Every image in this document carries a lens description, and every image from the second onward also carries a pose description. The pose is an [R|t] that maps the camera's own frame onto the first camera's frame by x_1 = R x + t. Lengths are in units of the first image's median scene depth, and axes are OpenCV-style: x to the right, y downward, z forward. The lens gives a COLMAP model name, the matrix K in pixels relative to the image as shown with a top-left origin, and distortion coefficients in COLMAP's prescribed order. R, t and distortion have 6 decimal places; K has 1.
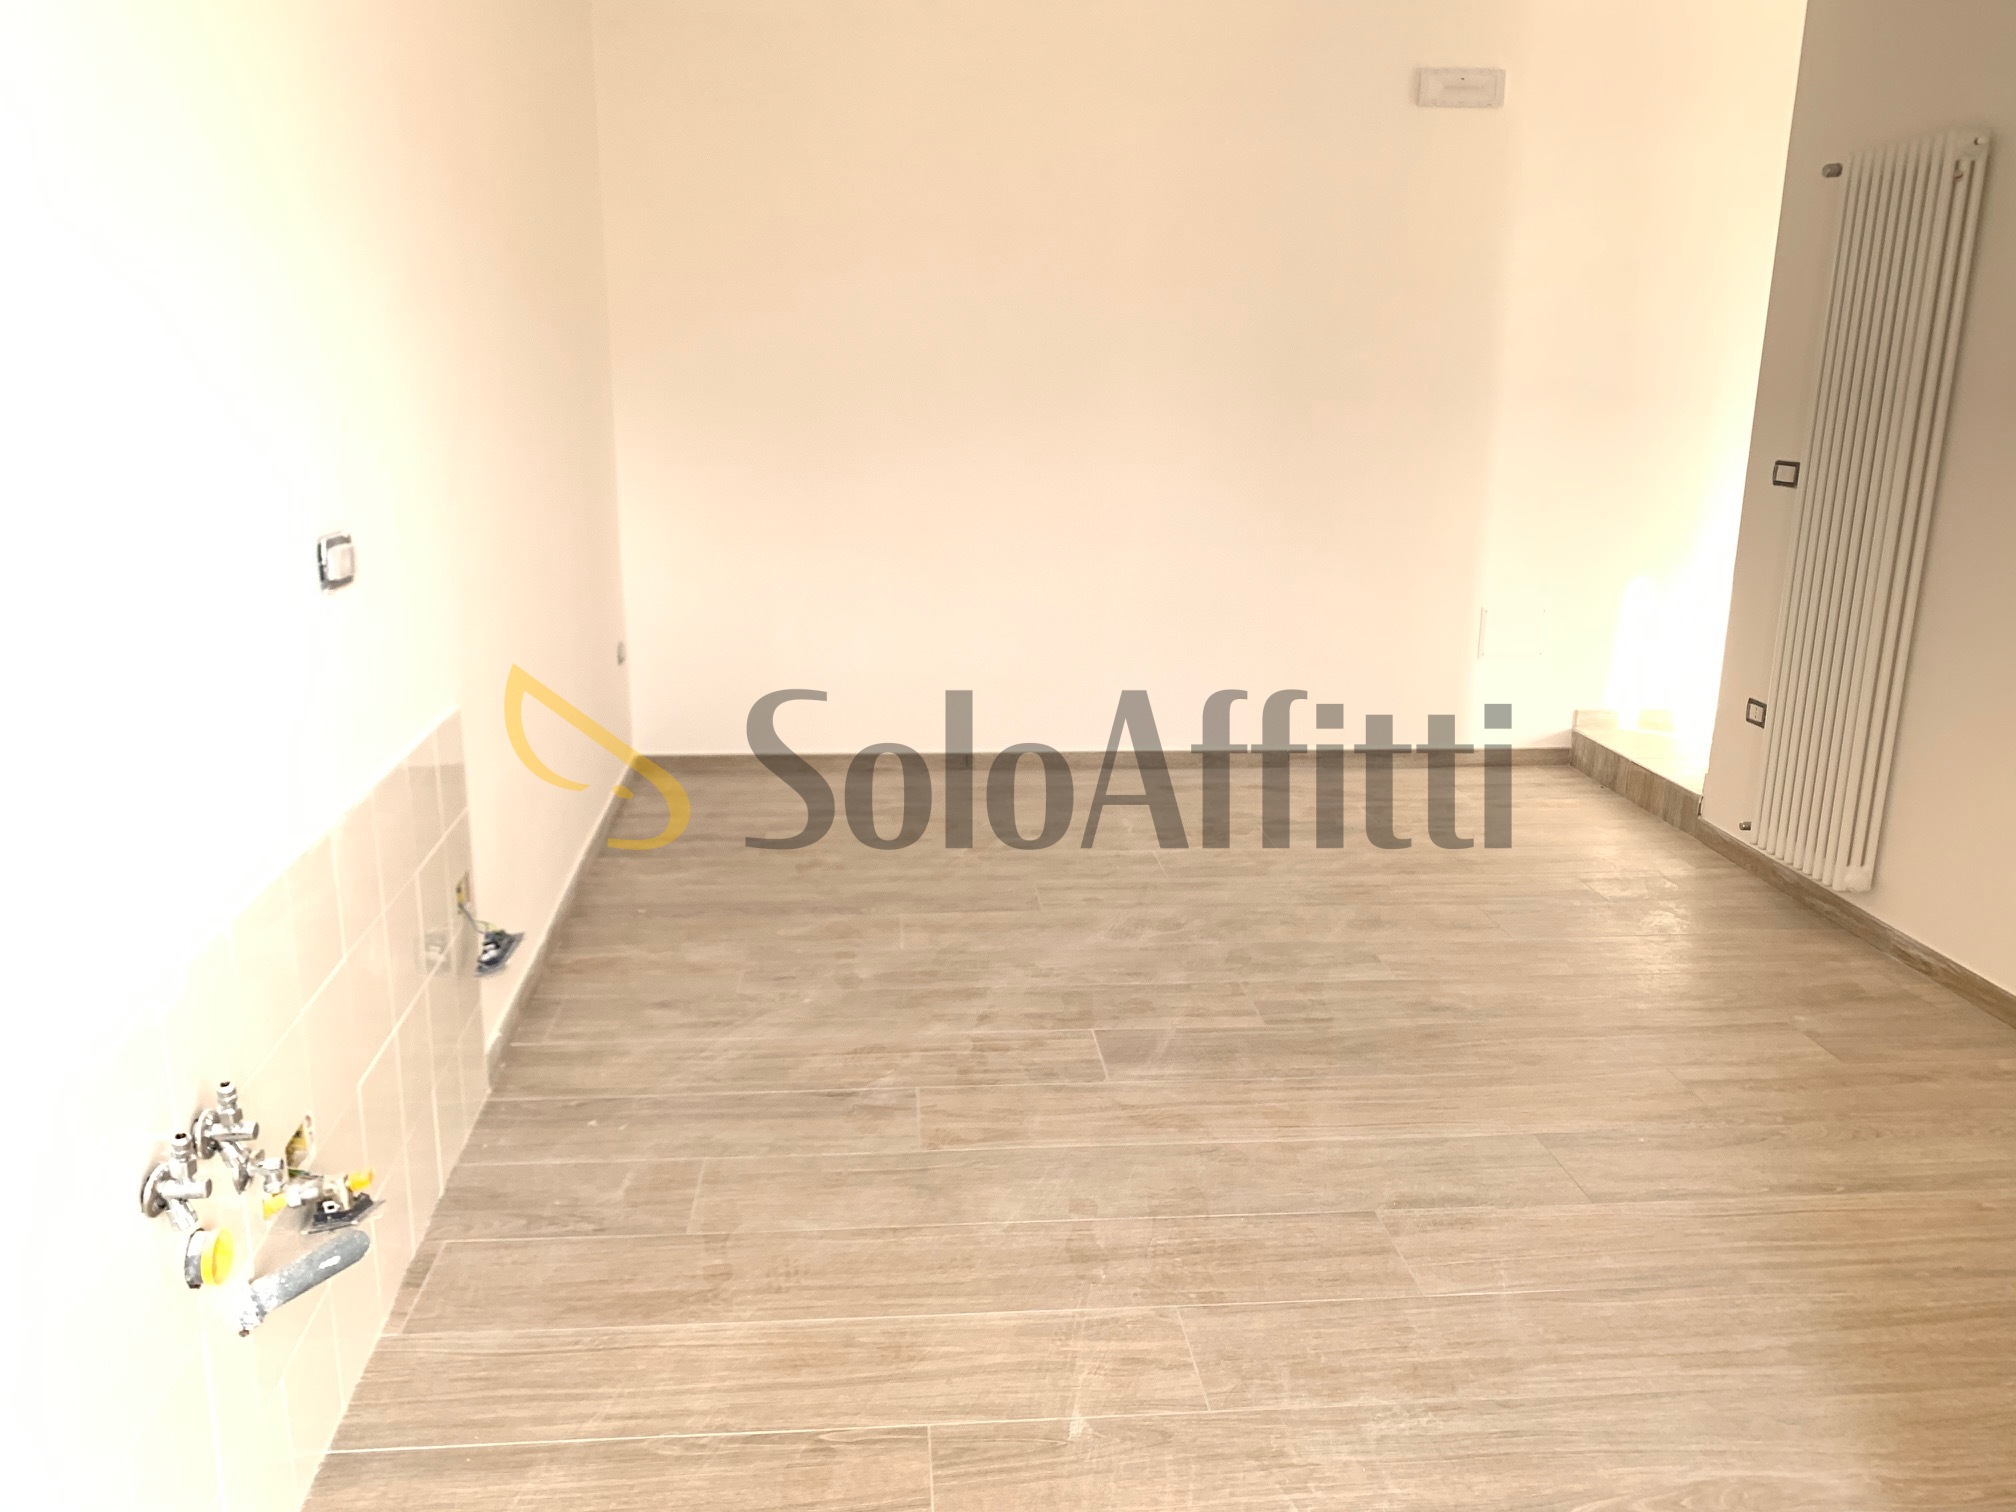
lens RADIAL K [[1570.4, 0, 1008.0], [0, 1570.4, 756.0], [0, 0, 1]] dist [0.042163, -0.036898]
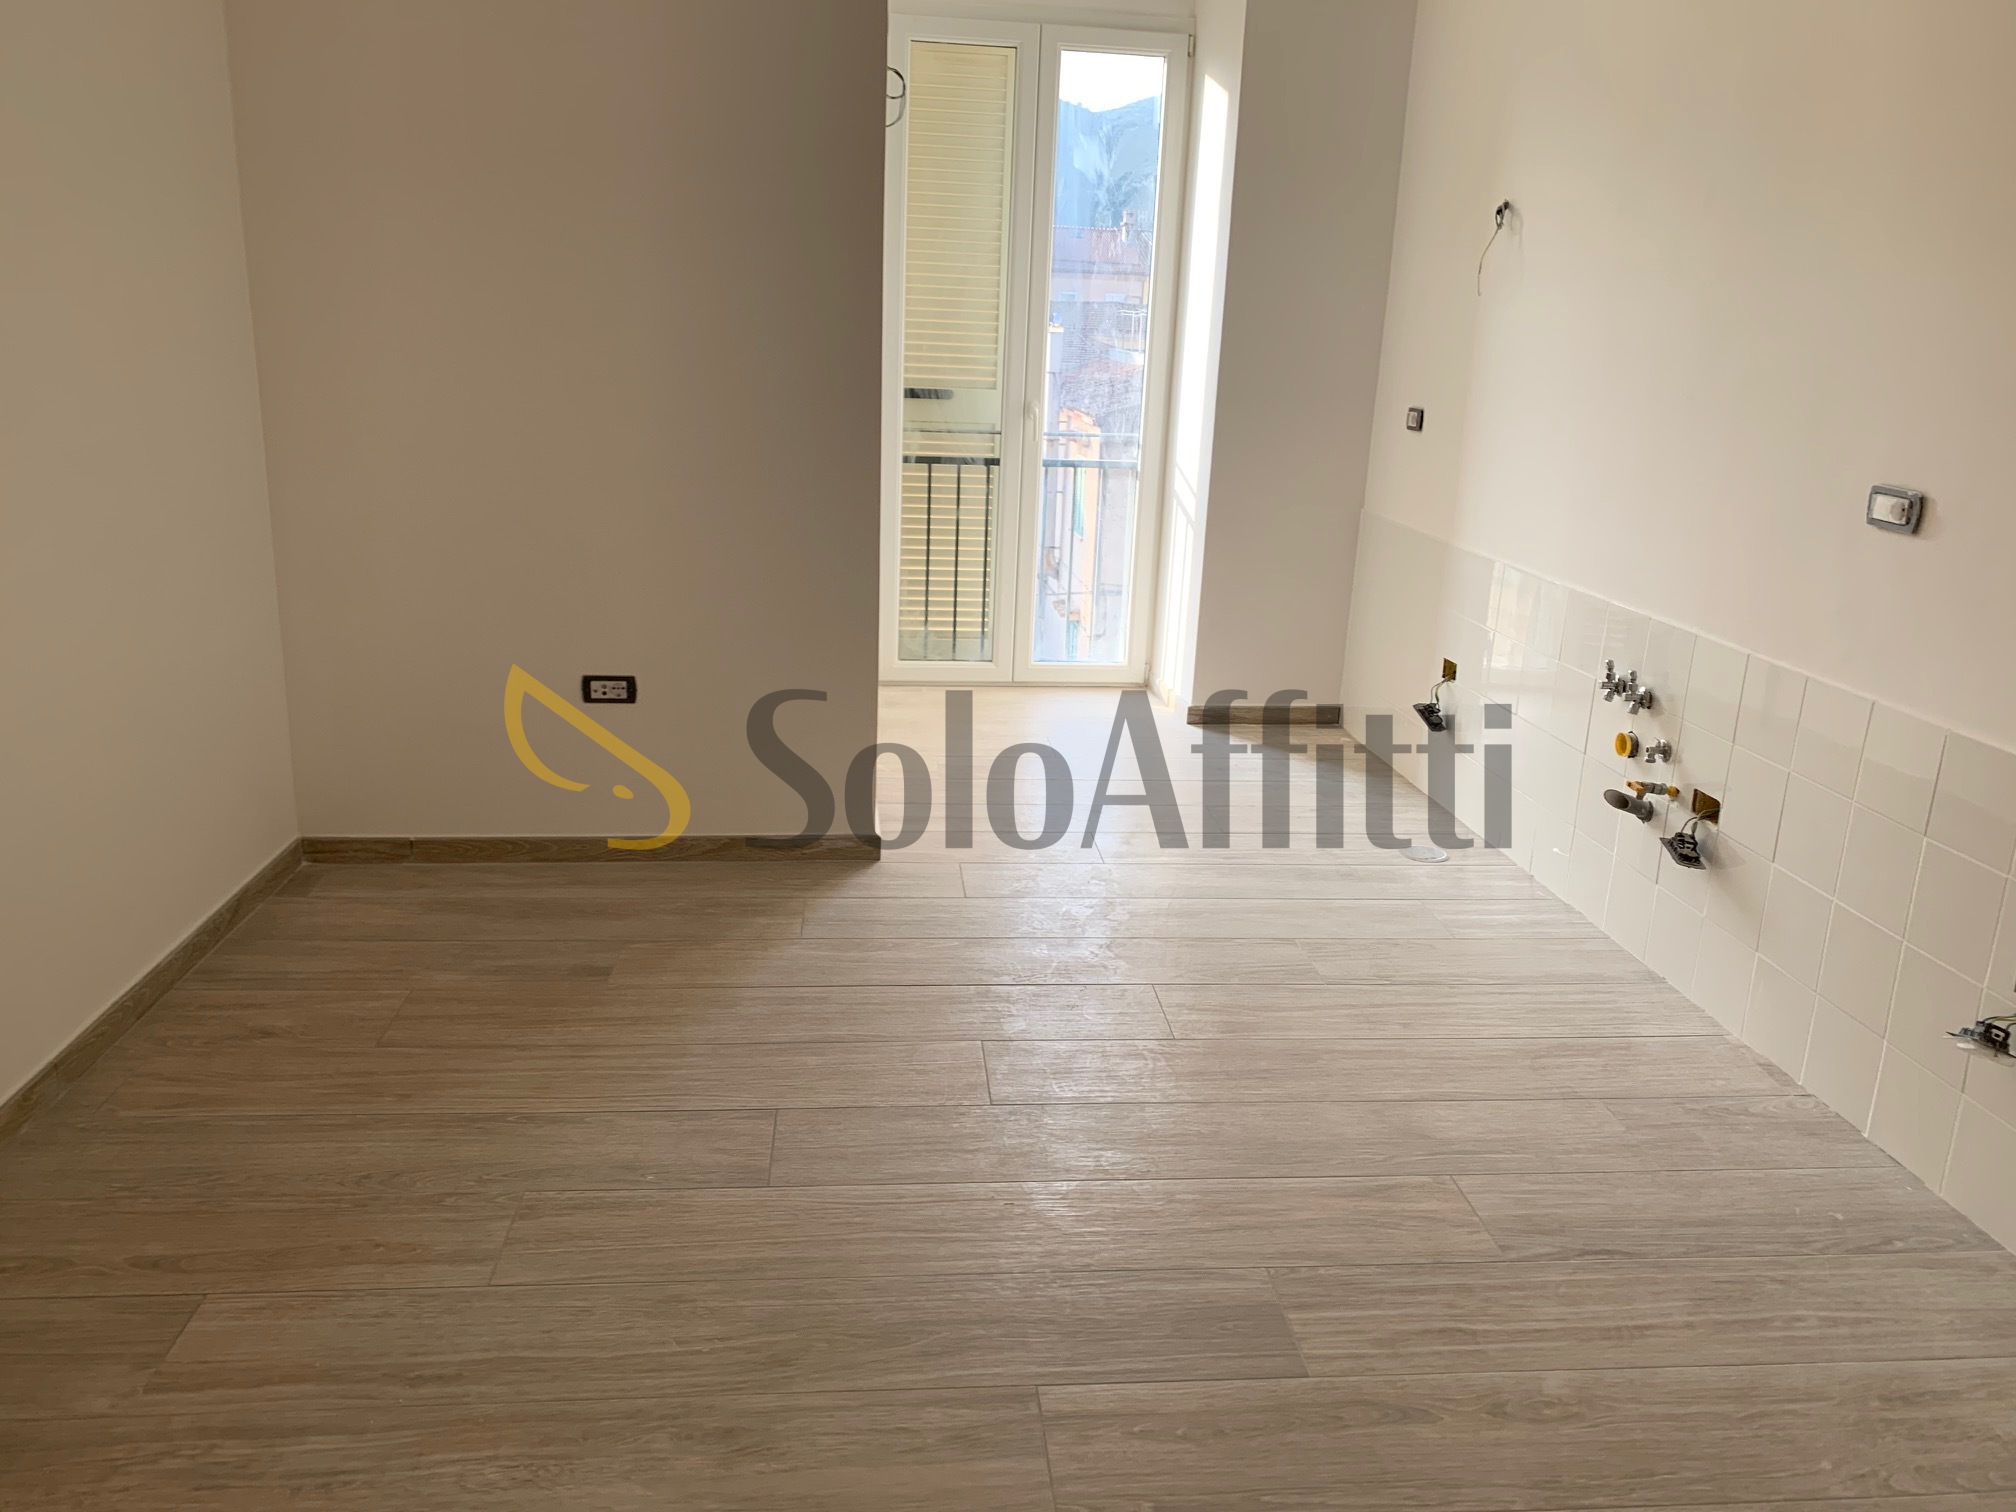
lens RADIAL K [[1570.4, 0, 1008.0], [0, 1570.4, 756.0], [0, 0, 1]] dist [0.042163, -0.036898]
pose [[-0.998595, -0.046504, -0.025420, 0.210979], [-0.052985, 0.865490, 0.498117, -0.366338], [-0.001164, 0.498764, -0.866737, 1.476671]]
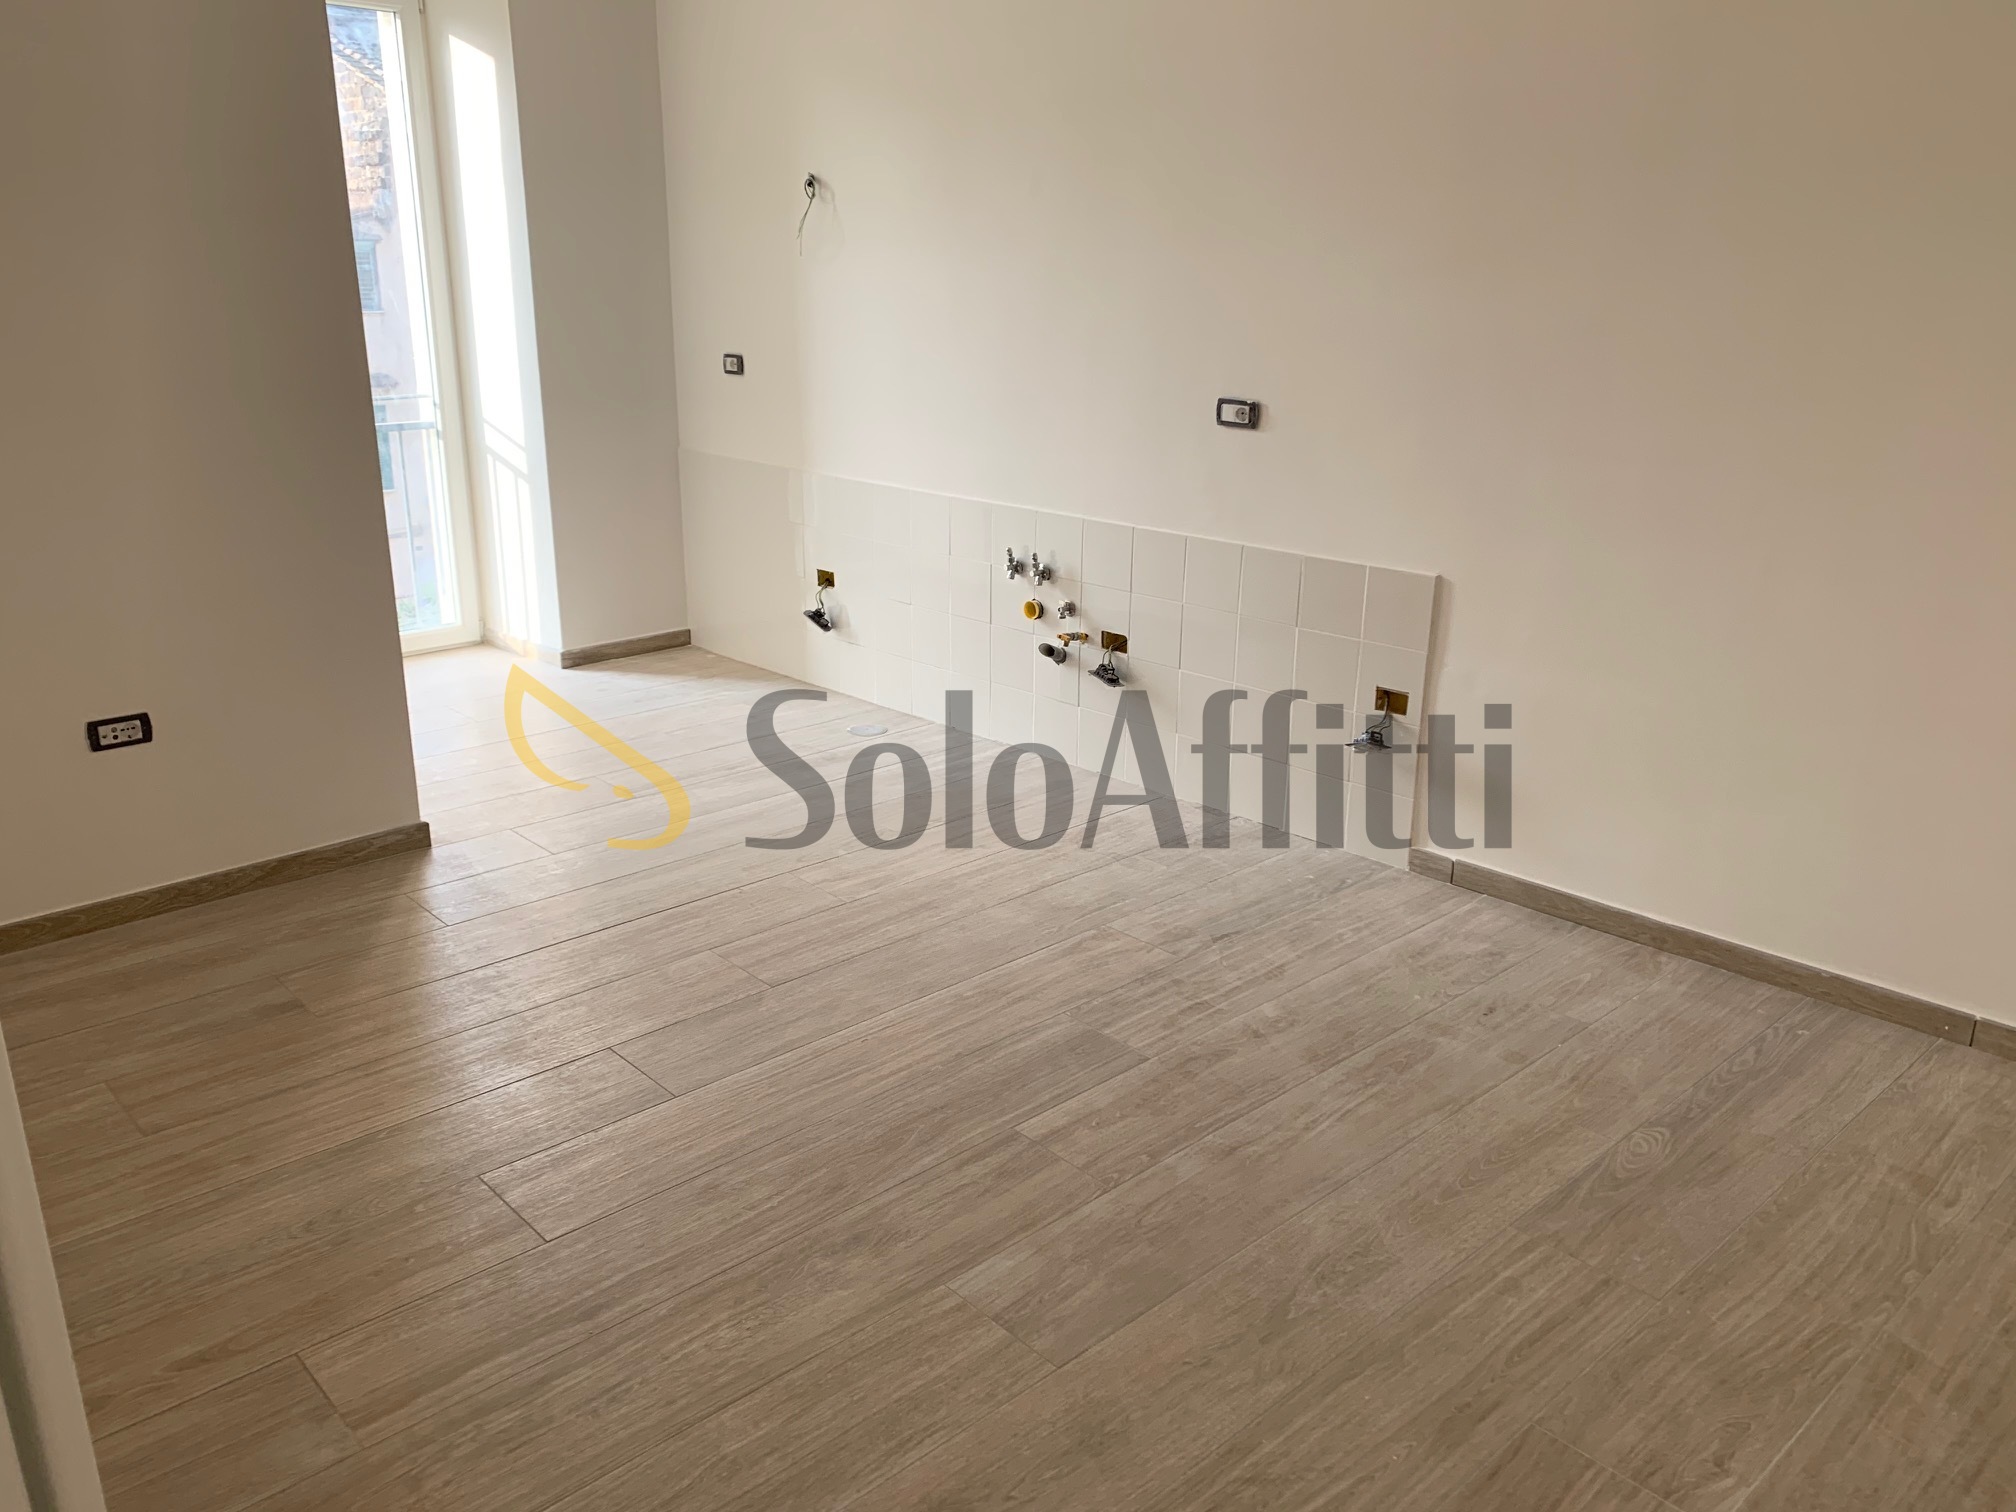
lens RADIAL K [[1539.2, 0, 1024.7], [0, 1539.2, 782.5], [0, 0, 1]] dist [0.141575, -0.195432]
pose [[-0.787446, 0.183278, -0.588505, 0.636013], [-0.165289, 0.857014, 0.488064, -0.406130], [0.593809, 0.481597, -0.644558, 1.510324]]
